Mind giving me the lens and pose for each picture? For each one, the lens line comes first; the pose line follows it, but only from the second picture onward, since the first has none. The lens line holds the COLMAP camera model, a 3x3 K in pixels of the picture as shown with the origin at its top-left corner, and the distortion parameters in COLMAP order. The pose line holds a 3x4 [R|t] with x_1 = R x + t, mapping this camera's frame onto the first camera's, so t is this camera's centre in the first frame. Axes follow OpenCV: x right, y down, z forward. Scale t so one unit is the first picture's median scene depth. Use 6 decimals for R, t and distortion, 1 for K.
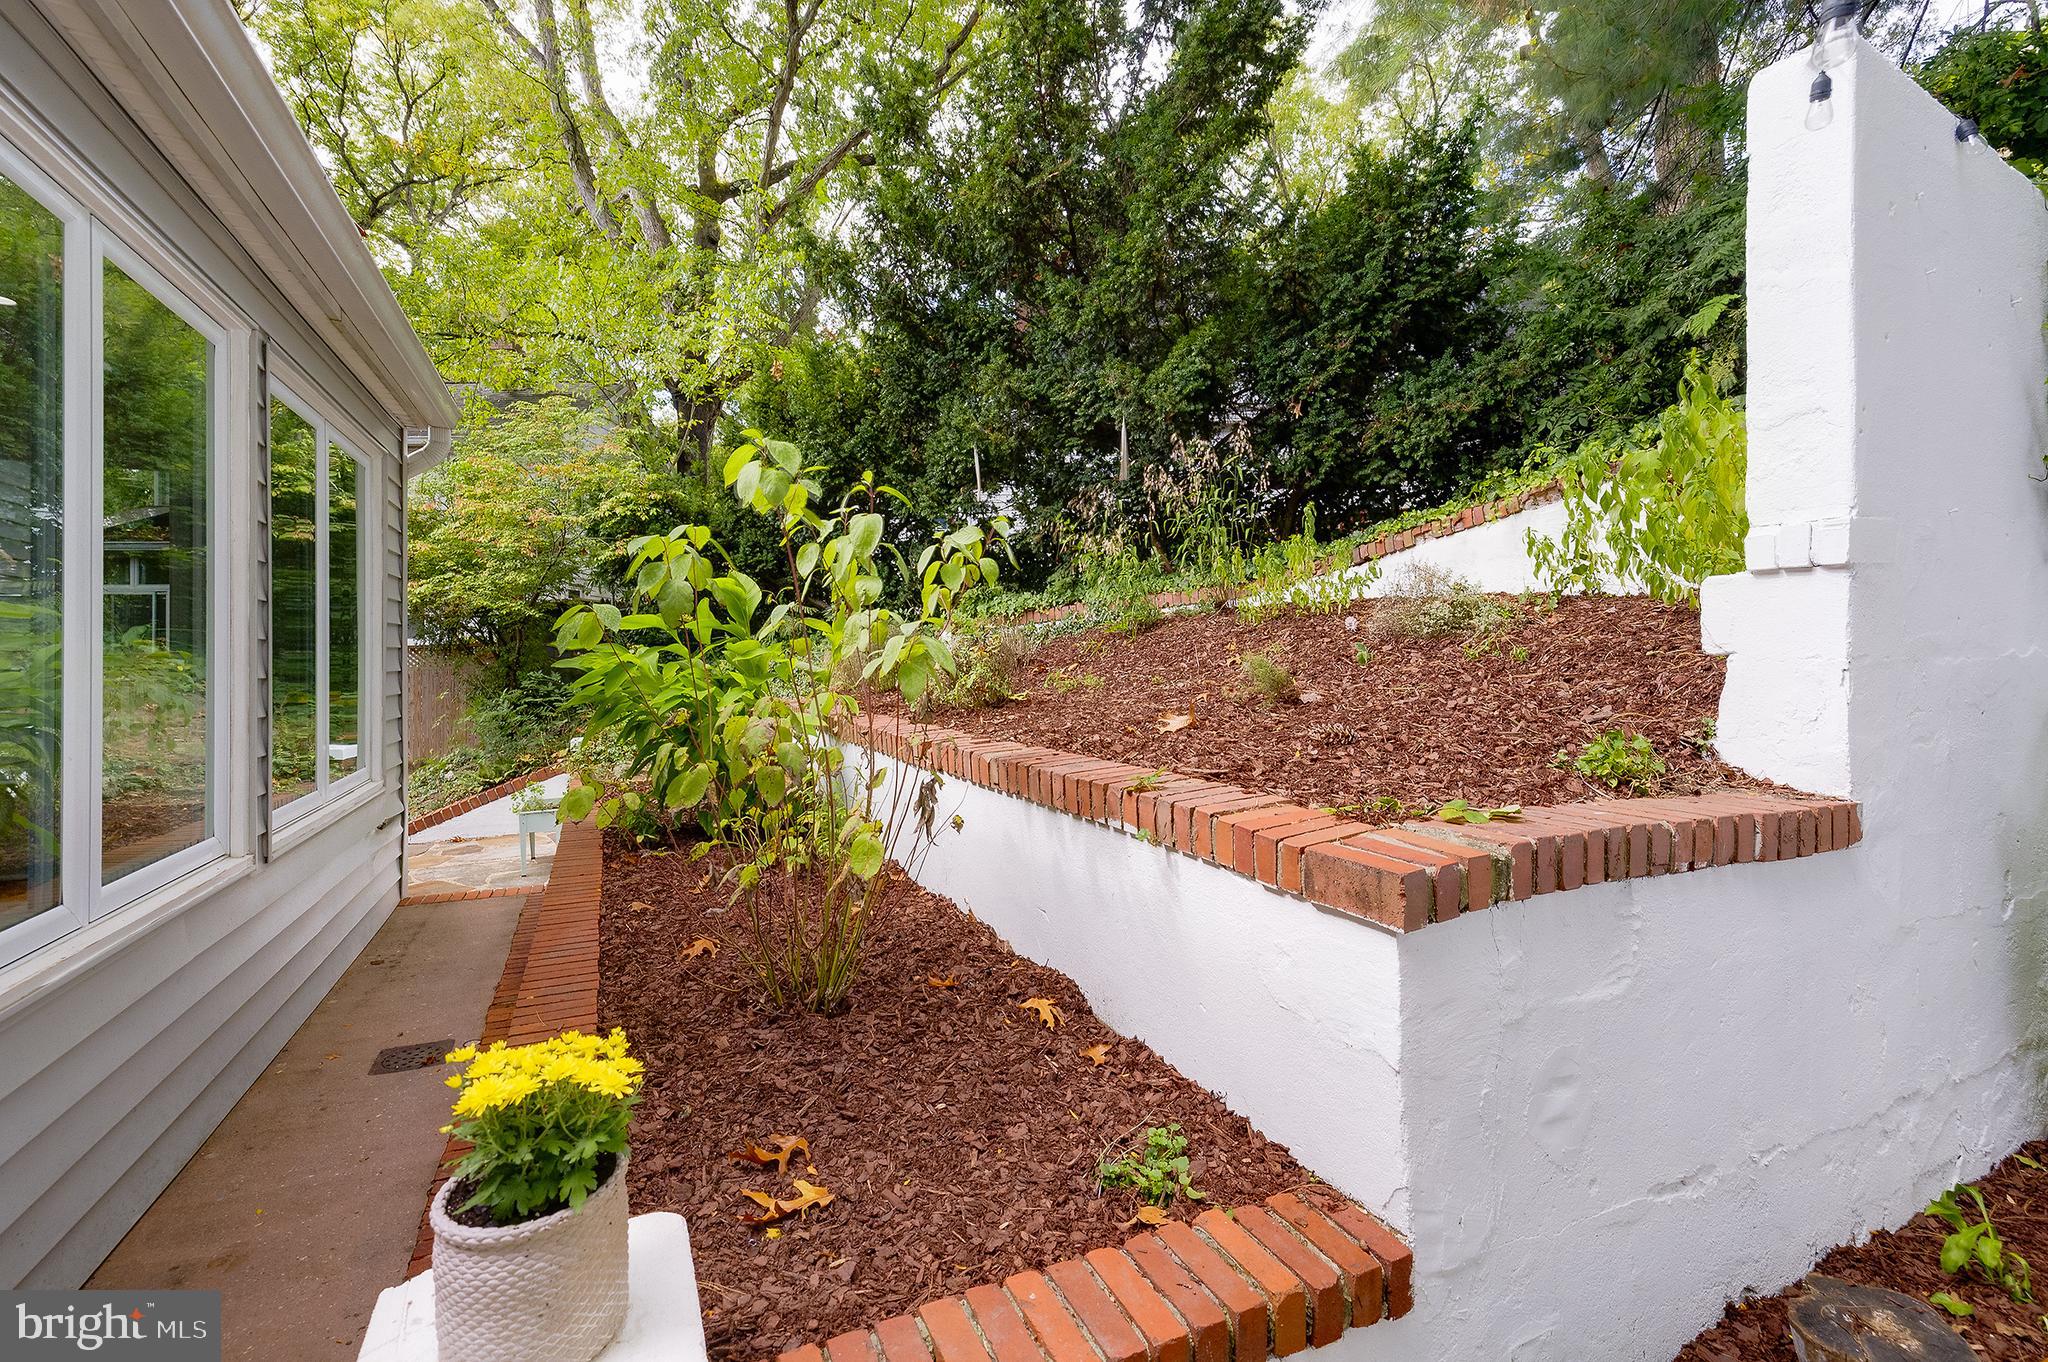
lens RADIAL K [[871.6, 0, 1024.1], [0, 871.6, 663.3], [0, 0, 1]] dist [0.000771, 0.000000]
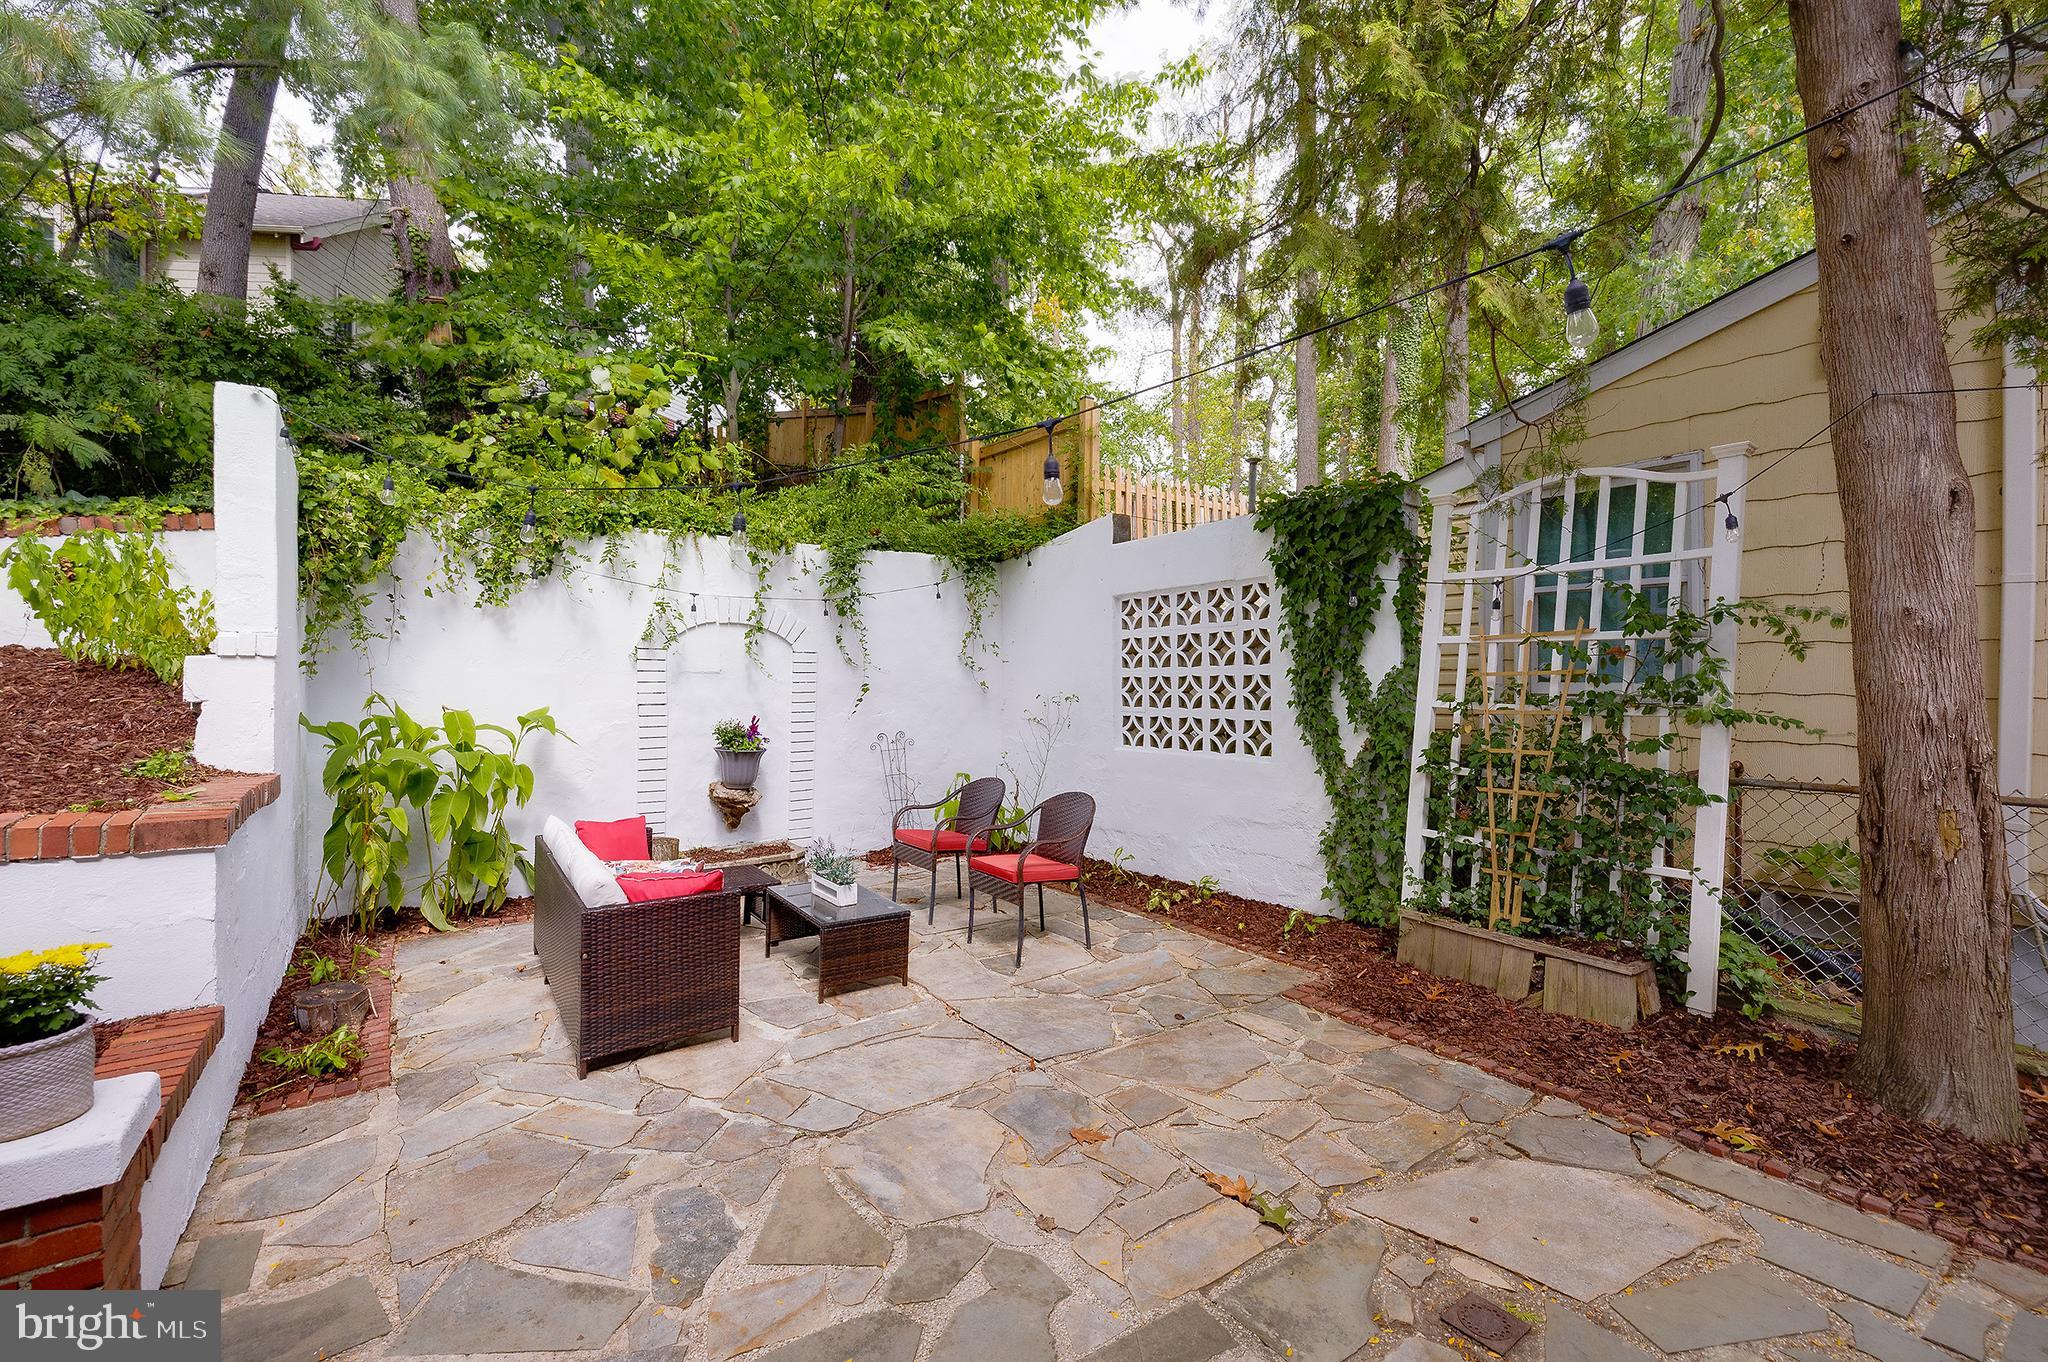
lens RADIAL K [[883.8, 0, 1025.3], [0, 883.8, 673.6], [0, 0, 1]] dist [0.000156, 0.000040]
pose [[-0.188678, 0.012325, 0.981962, -1.270159], [0.002566, 0.999924, -0.012058, -0.042377], [-0.982036, 0.000245, -0.188696, -0.286129]]
